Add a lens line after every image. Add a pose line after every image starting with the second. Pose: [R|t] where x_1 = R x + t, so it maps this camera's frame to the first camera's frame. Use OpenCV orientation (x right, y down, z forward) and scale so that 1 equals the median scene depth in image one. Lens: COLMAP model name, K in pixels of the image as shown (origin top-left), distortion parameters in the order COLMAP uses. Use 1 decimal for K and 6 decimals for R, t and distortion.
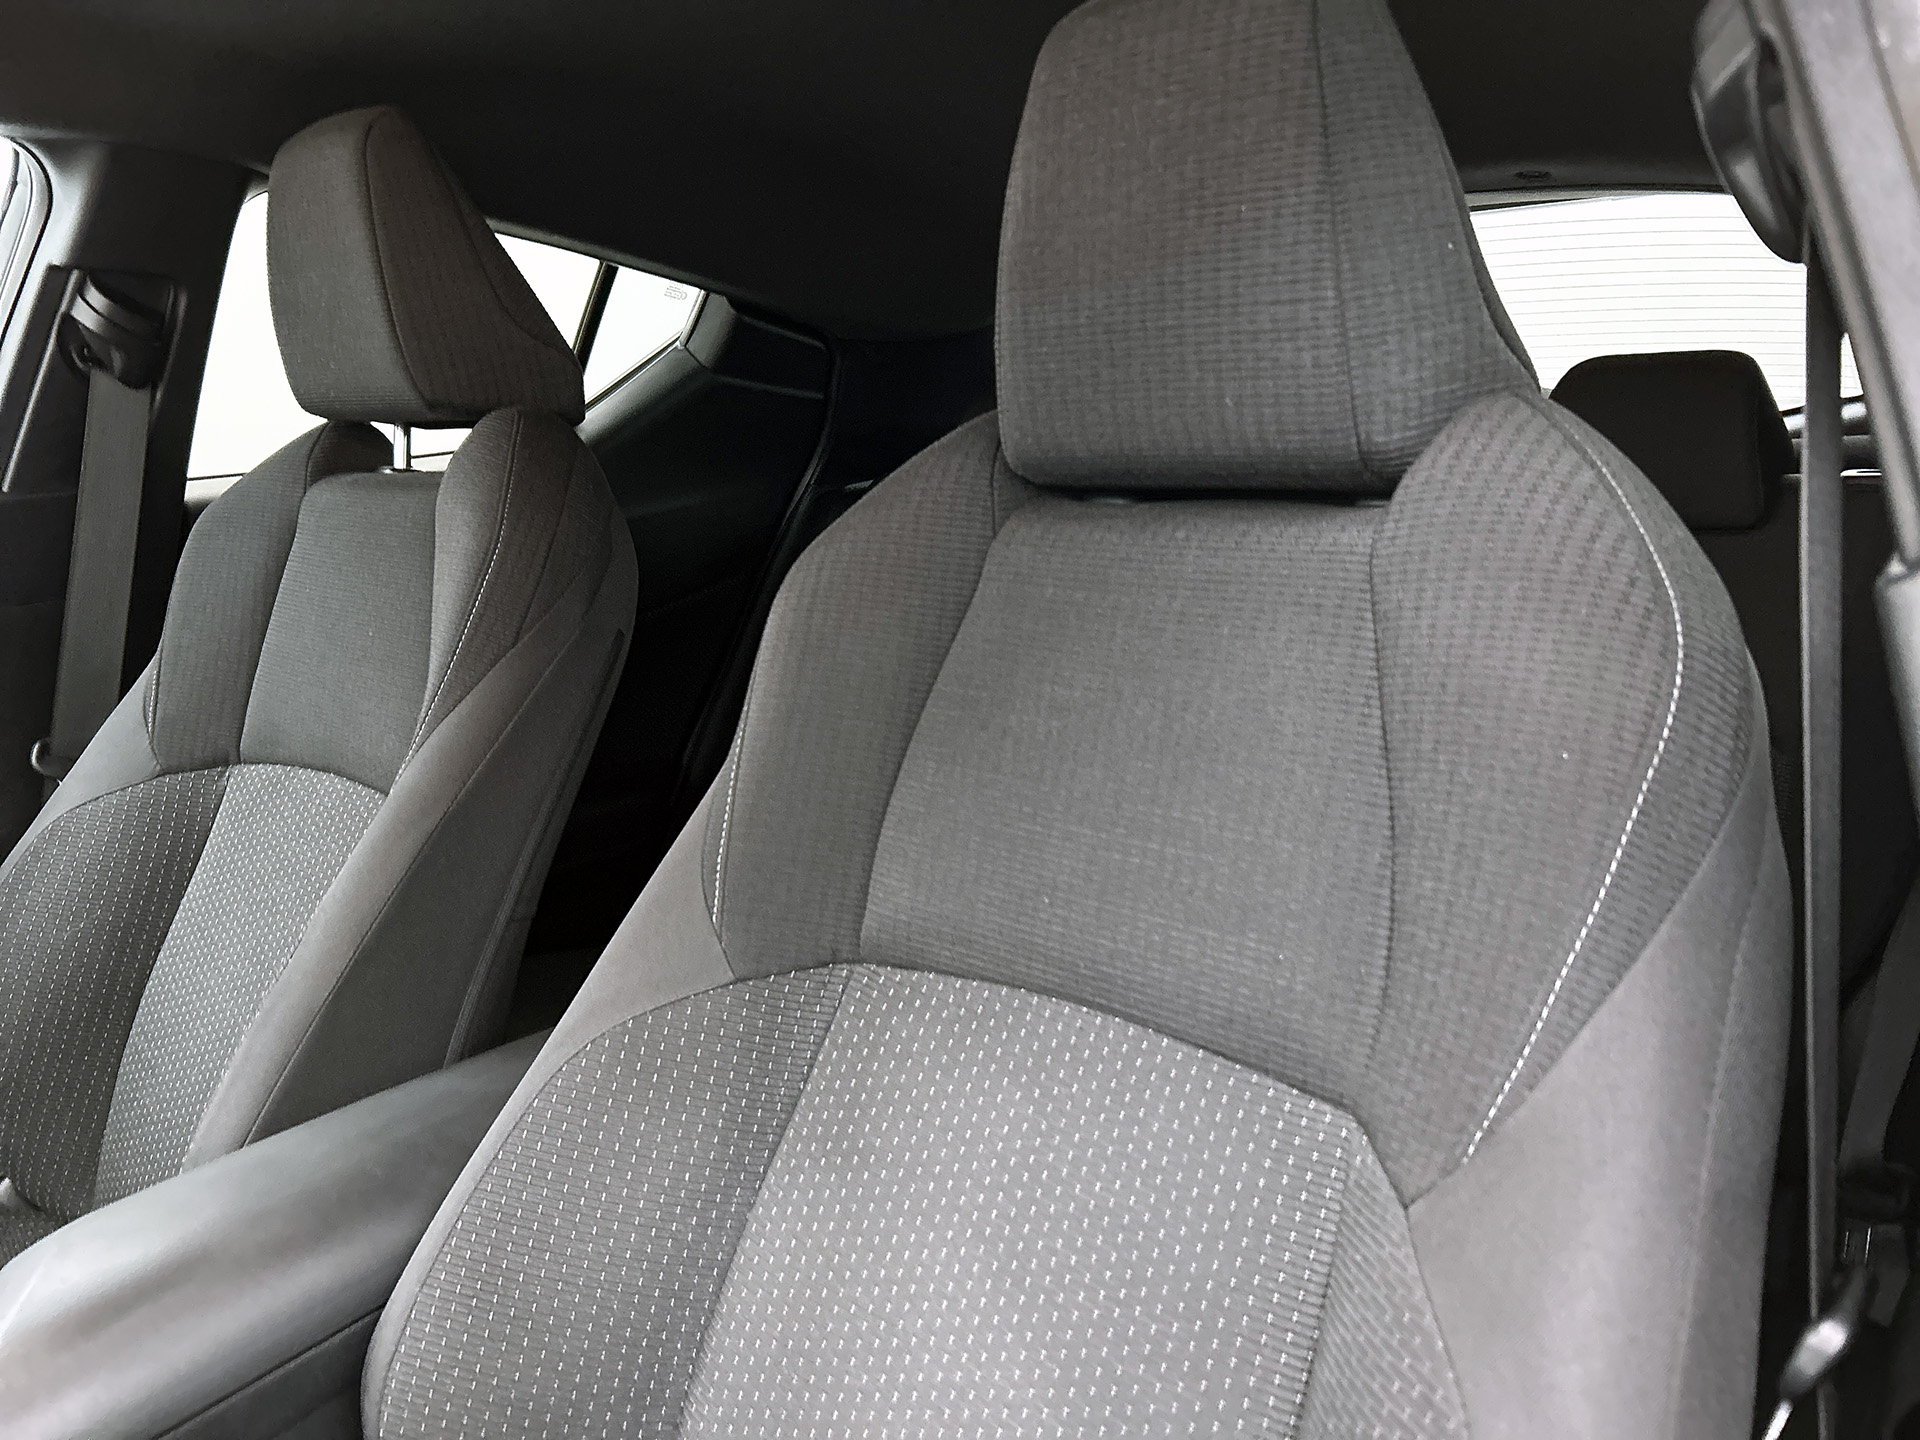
lens RADIAL K [[1440.2, 0, 960.0], [0, 1440.2, 720.0], [0, 0, 1]] dist [0.063718, -0.071684]
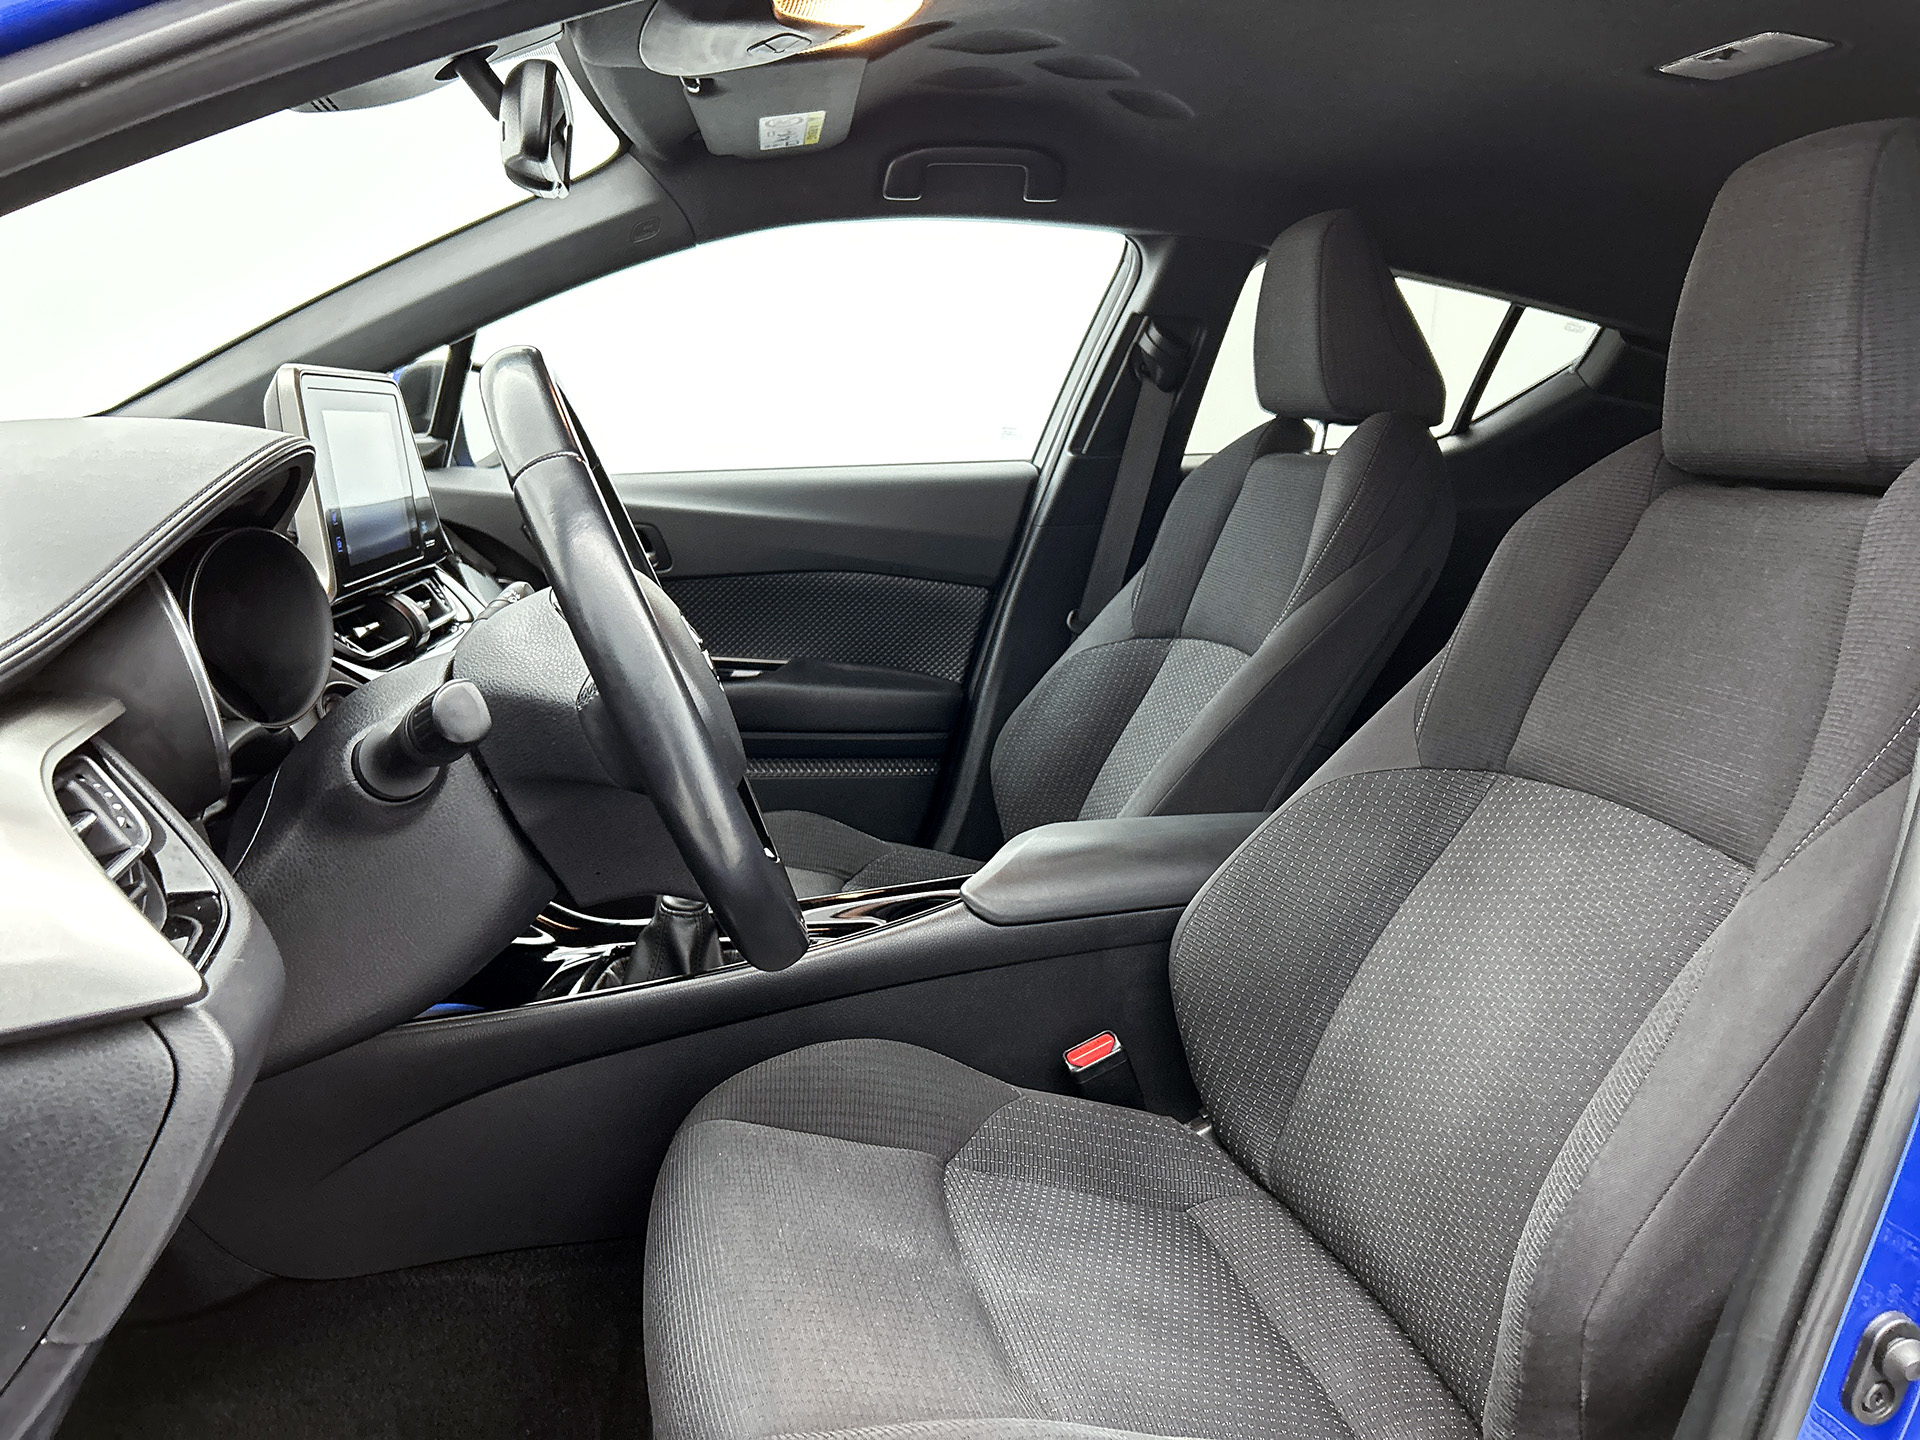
lens RADIAL K [[1481.9, 0, 980.5], [0, 1481.9, 760.9], [0, 0, 1]] dist [0.008092, -0.014843]
pose [[0.809007, 0.175915, -0.560857, 0.254101], [-0.171276, 0.983310, 0.061362, 0.106649], [0.562291, 0.046419, 0.825635, -0.437276]]
